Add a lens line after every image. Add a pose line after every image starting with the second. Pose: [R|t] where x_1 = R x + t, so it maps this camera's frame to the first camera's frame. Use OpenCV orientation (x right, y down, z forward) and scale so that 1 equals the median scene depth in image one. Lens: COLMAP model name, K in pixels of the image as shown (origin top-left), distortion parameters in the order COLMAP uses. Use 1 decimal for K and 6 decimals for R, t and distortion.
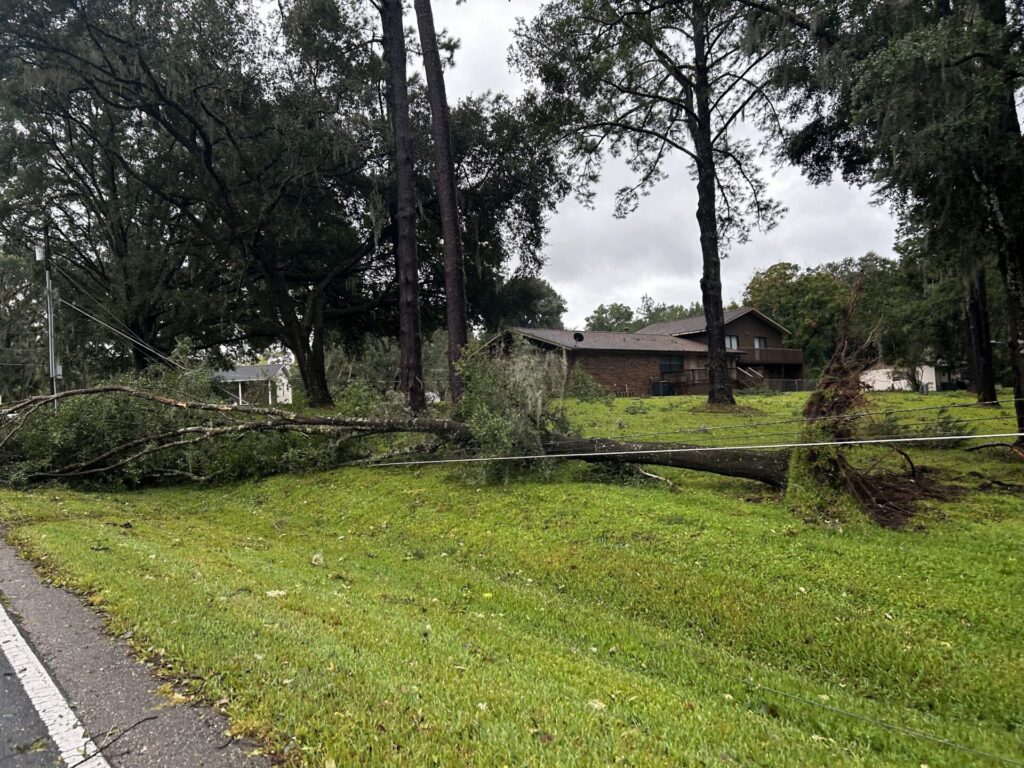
lens RADIAL K [[783.8, 0, 512.0], [0, 783.8, 384.0], [0, 0, 1]] dist [0.073035, -0.095269]
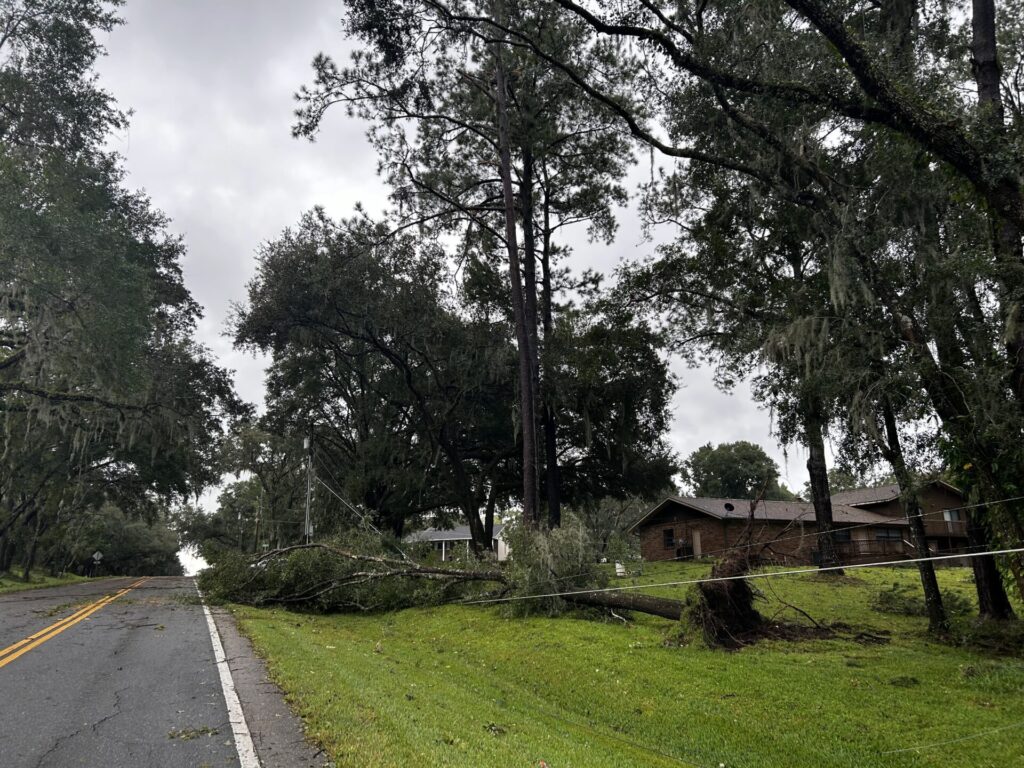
lens RADIAL K [[783.8, 0, 512.0], [0, 783.8, 384.0], [0, 0, 1]] dist [0.073035, -0.095269]
pose [[0.952286, -0.035592, -0.303125, 0.342722], [-0.025560, 0.980388, -0.195413, -0.011841], [0.304135, 0.193837, 0.932700, -0.396167]]
